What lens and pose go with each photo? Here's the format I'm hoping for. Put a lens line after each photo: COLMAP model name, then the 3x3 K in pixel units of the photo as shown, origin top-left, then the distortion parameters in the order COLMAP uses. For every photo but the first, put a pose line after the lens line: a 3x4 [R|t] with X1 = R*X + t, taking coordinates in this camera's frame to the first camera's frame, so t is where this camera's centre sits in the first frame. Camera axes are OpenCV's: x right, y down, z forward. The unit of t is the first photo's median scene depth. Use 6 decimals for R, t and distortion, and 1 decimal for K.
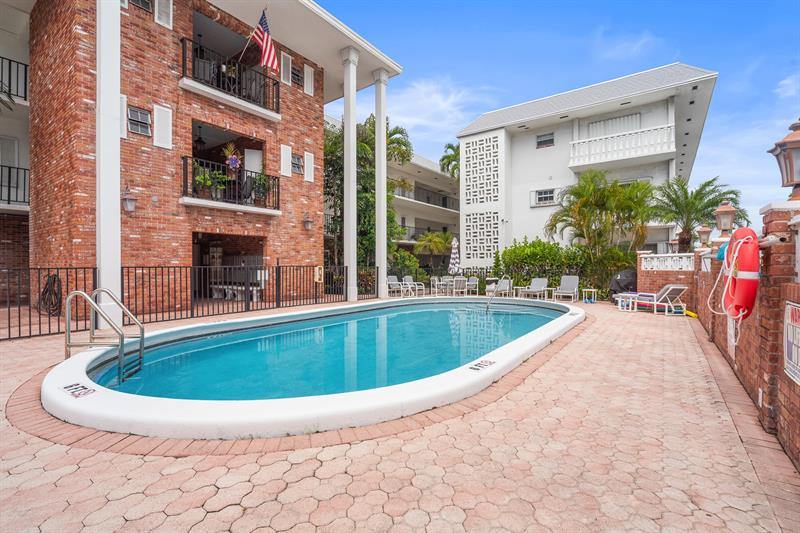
lens RADIAL K [[365.2, 0, 400.1], [0, 365.2, 267.1], [0, 0, 1]] dist [-0.000061, 0.002502]
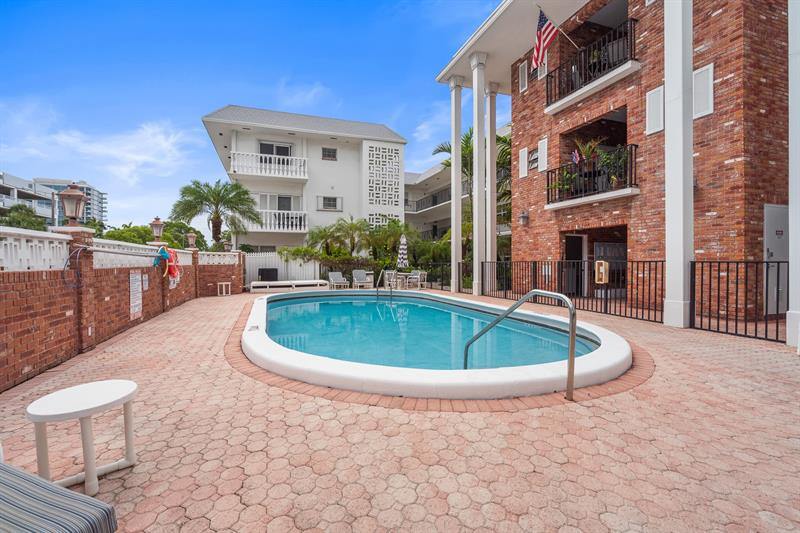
lens RADIAL K [[365.2, 0, 399.8], [0, 365.2, 265.4], [0, 0, 1]] dist [-0.000061, 0.002502]
pose [[-0.563650, 0.003111, -0.826008, 0.597293], [-0.006810, 0.999941, 0.008414, 0.003448], [0.825986, 0.010368, -0.563595, 1.092101]]
